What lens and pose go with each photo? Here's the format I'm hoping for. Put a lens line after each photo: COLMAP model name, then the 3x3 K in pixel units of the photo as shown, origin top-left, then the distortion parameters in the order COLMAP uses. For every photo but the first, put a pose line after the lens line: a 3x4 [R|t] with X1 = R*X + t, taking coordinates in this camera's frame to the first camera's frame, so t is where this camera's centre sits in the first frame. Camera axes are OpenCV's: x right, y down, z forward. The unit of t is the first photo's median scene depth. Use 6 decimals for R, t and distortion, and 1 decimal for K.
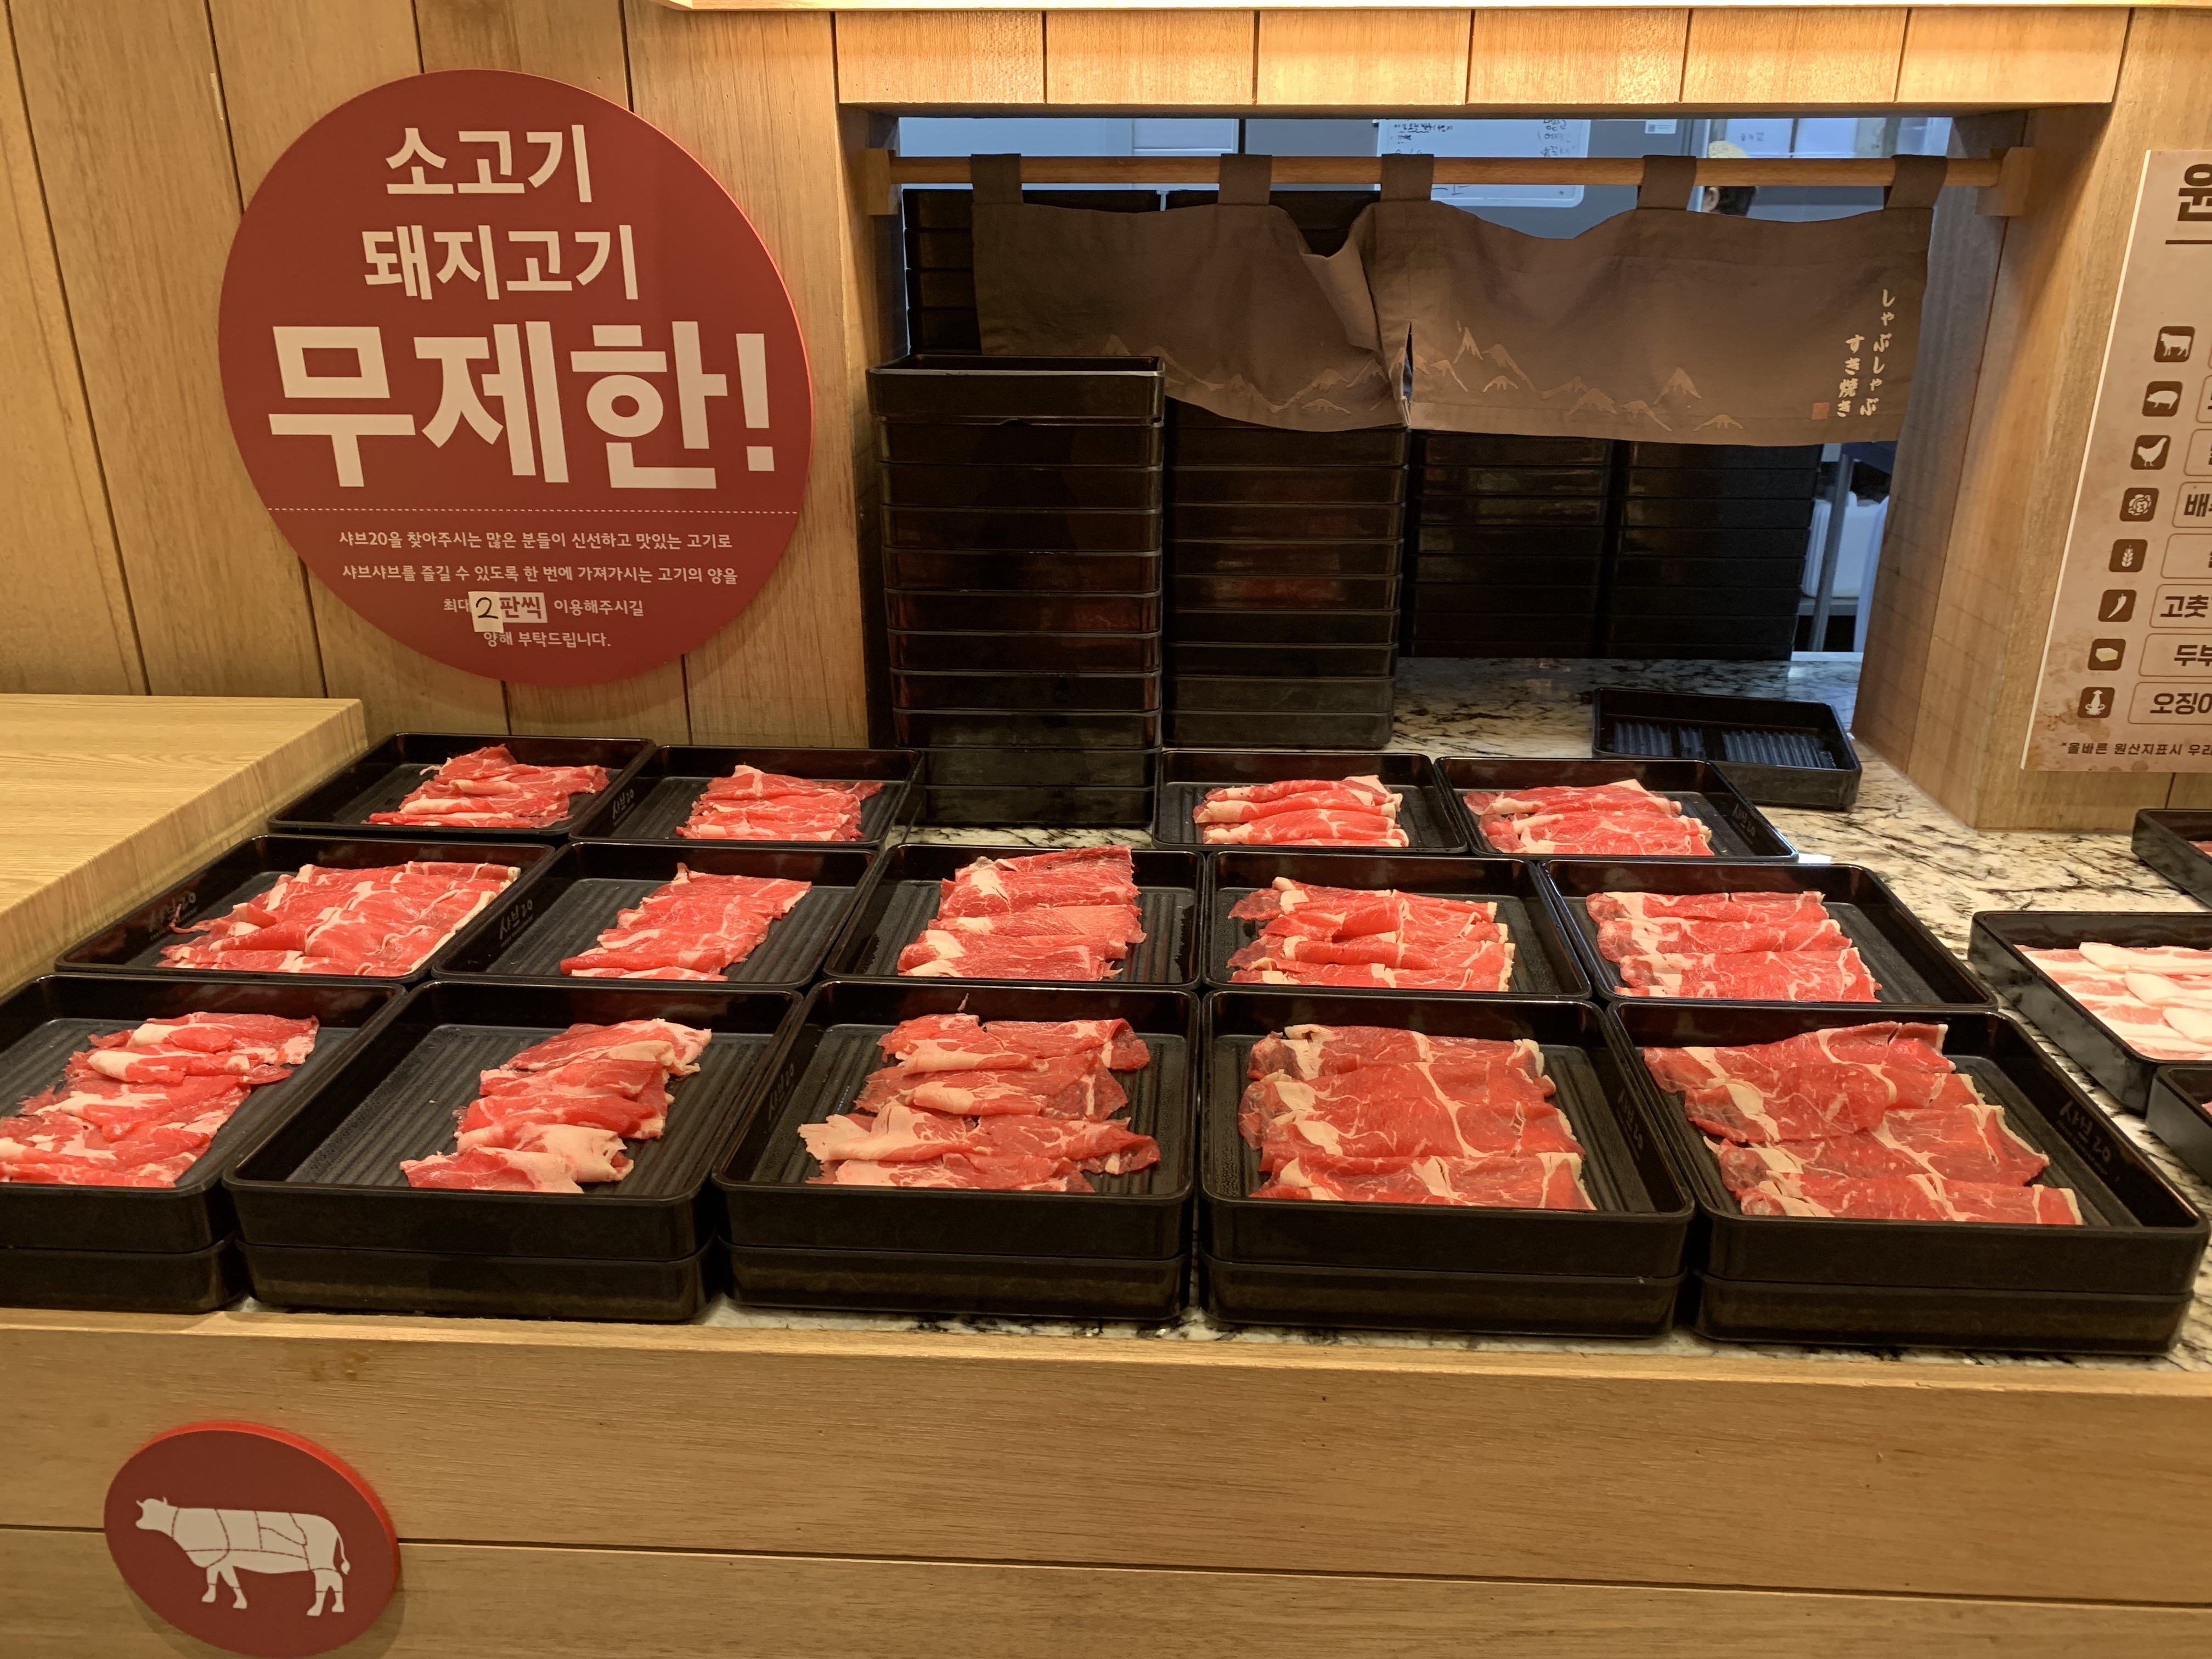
lens RADIAL K [[1713.6, 0, 1143.0], [0, 1713.6, 860.4], [0, 0, 1]] dist [0.006917, 0.003295]
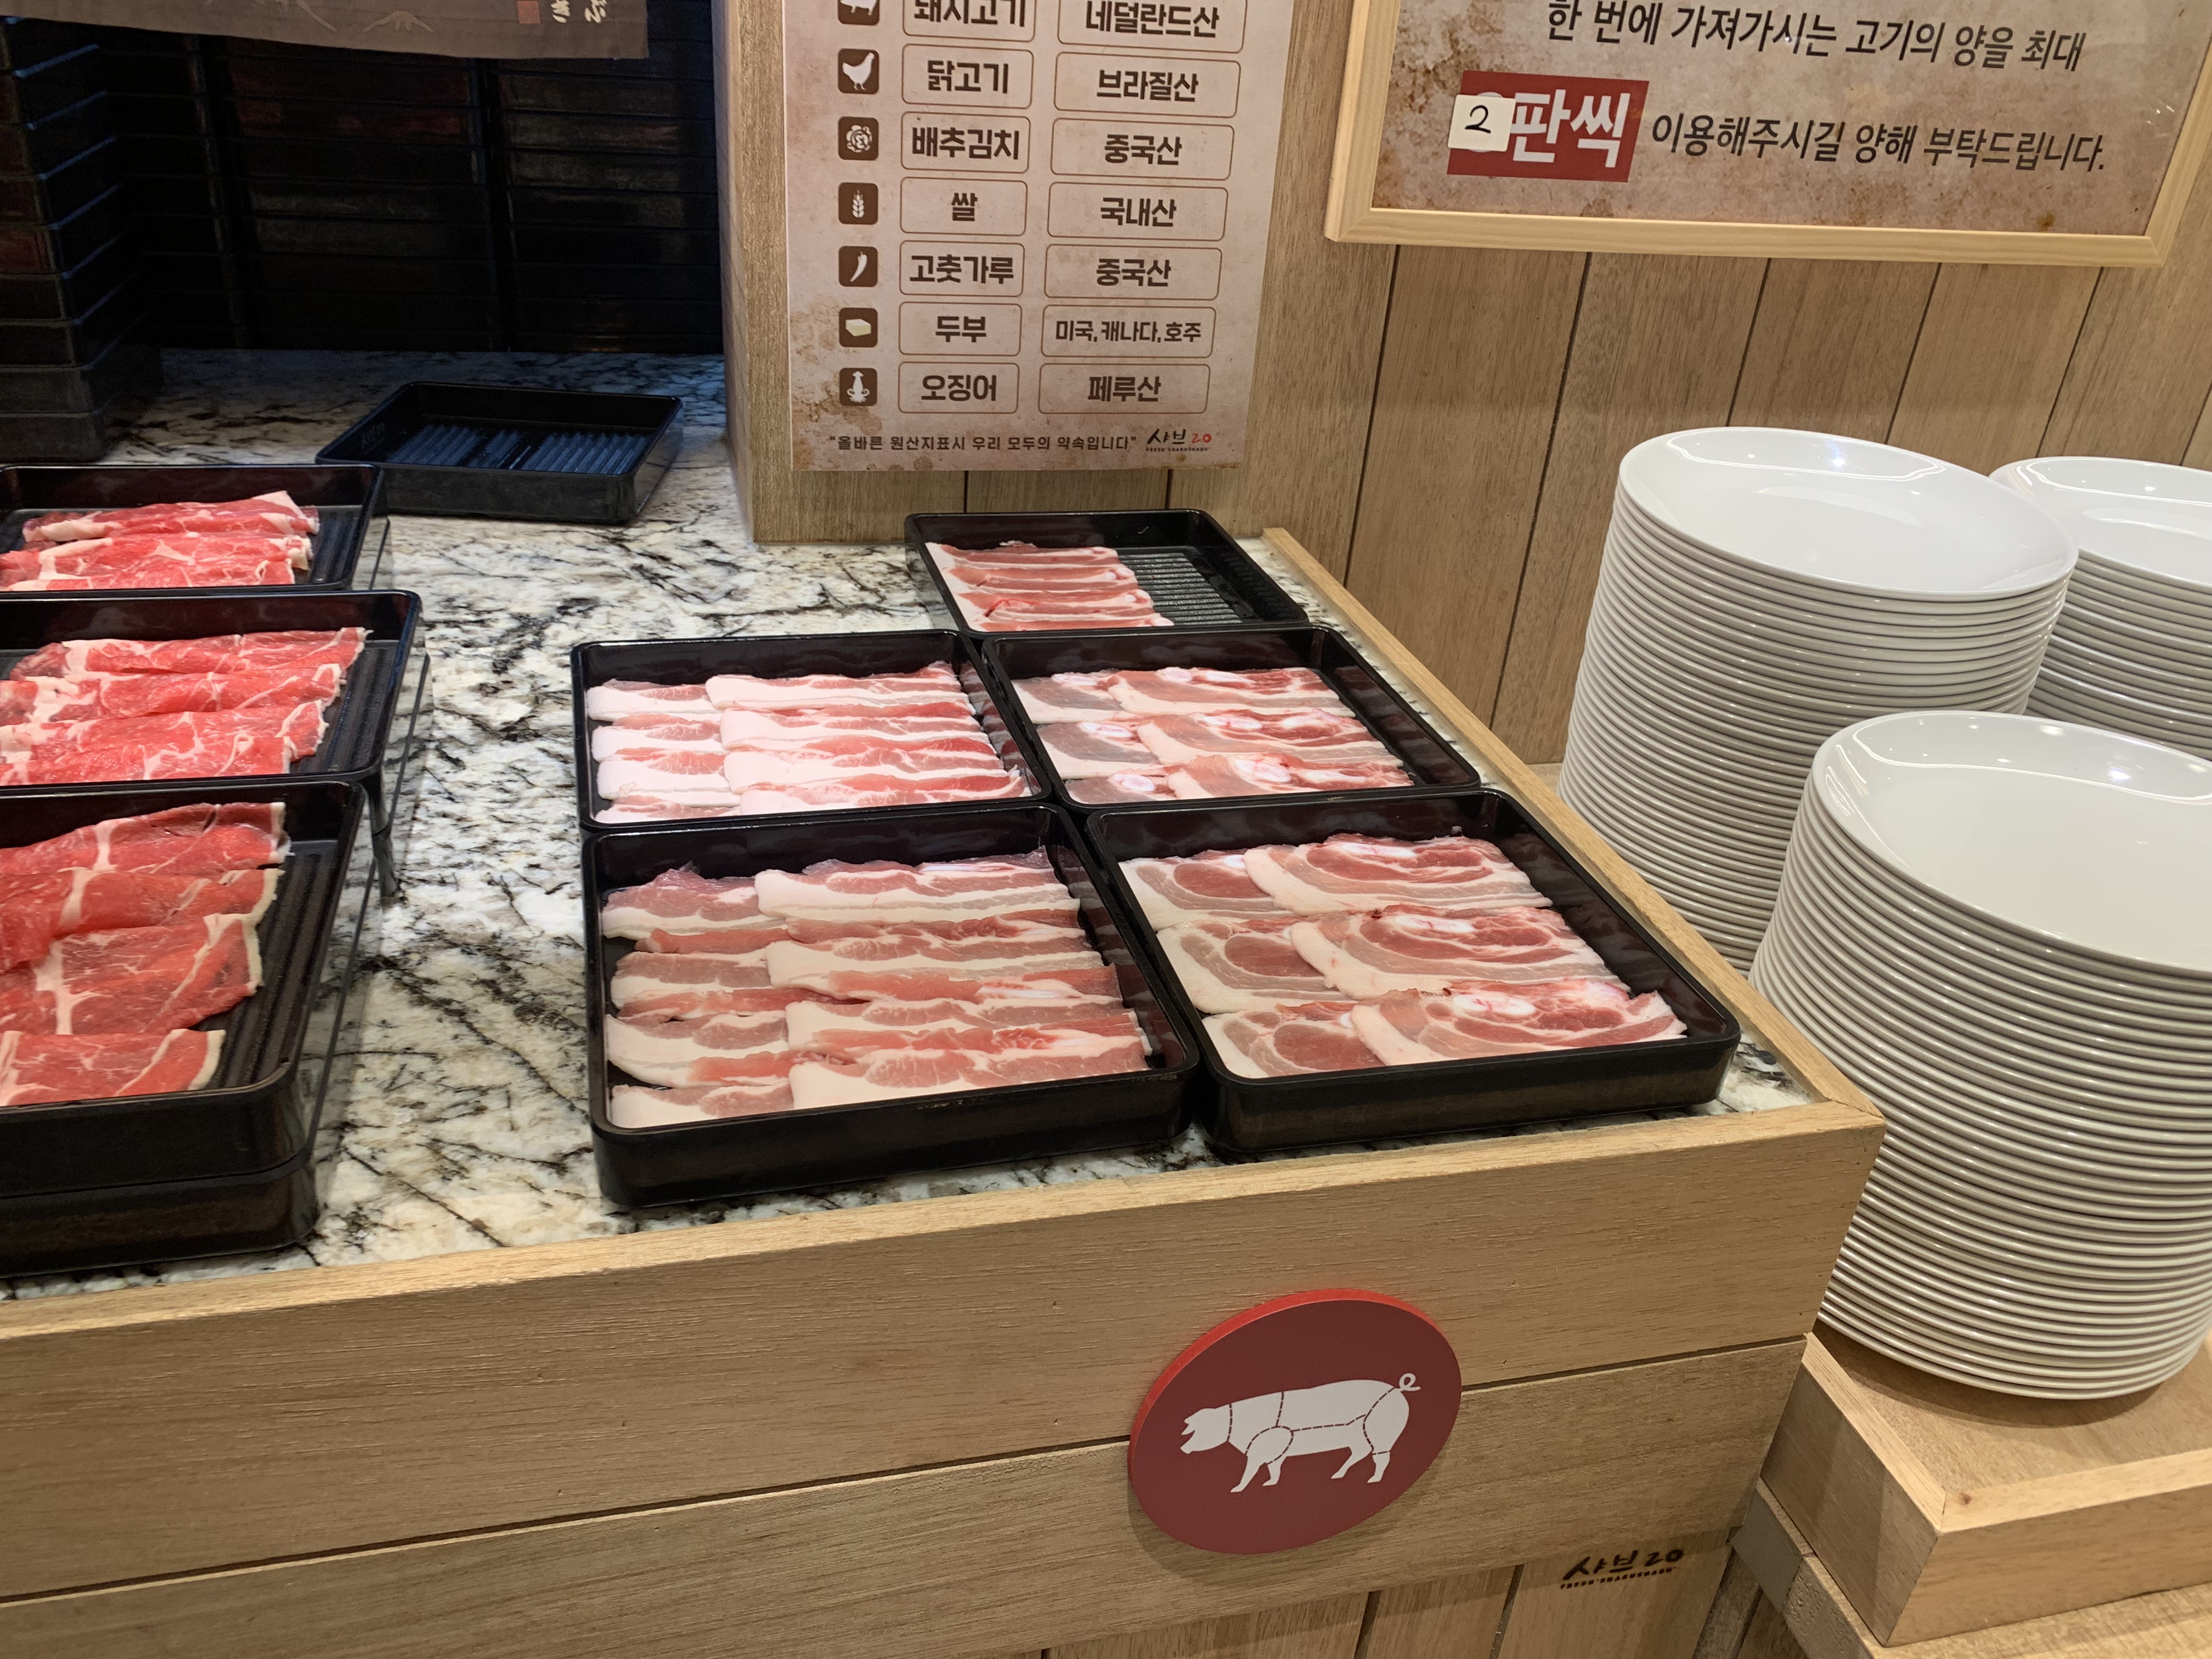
lens RADIAL K [[1713.6, 0, 1058.3], [0, 1713.6, 850.5], [0, 0, 1]] dist [0.006917, 0.003295]
pose [[0.965212, -0.075298, 0.250393, 0.430570], [0.038159, 0.987949, 0.150003, 0.011545], [-0.258670, -0.135230, 0.956453, 0.134081]]
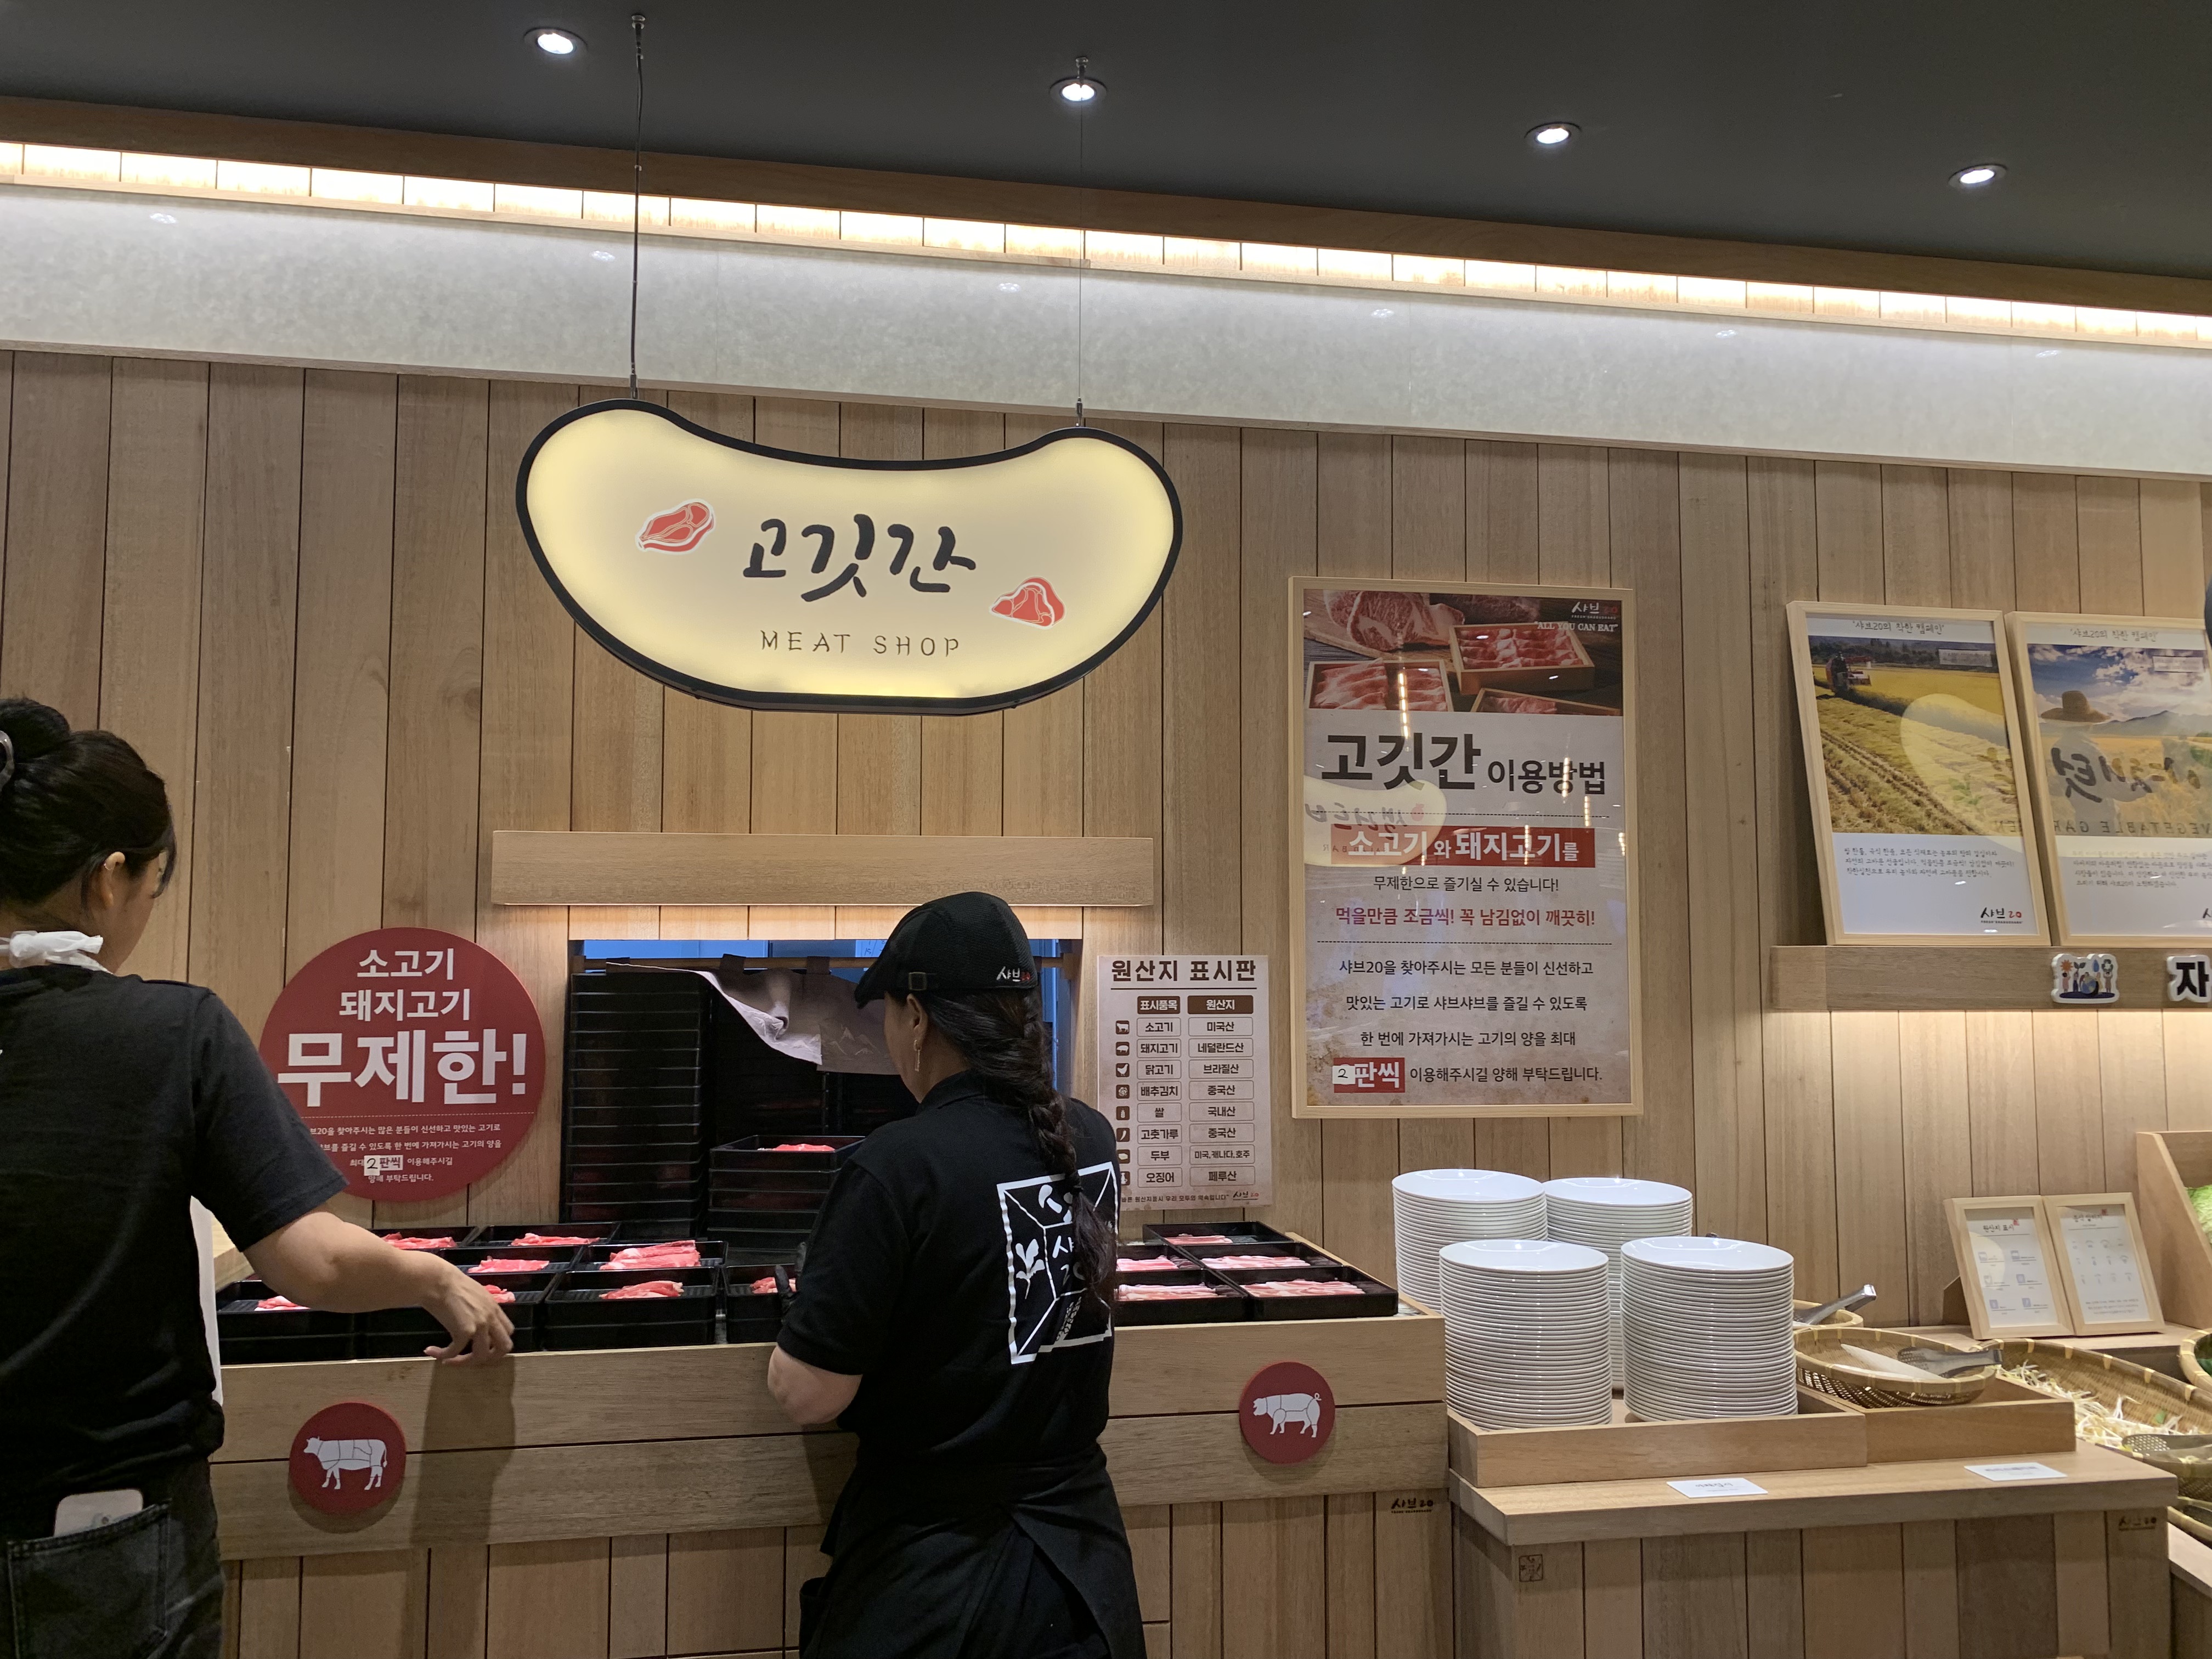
lens RADIAL K [[1713.6, 0, 1099.9], [0, 1713.6, 826.1], [0, 0, 1]] dist [0.006917, 0.003295]
pose [[0.975401, 0.010422, 0.220190, 0.014691], [0.084732, 0.904416, -0.418154, 0.449321], [-0.203501, 0.426525, 0.881285, -1.245395]]
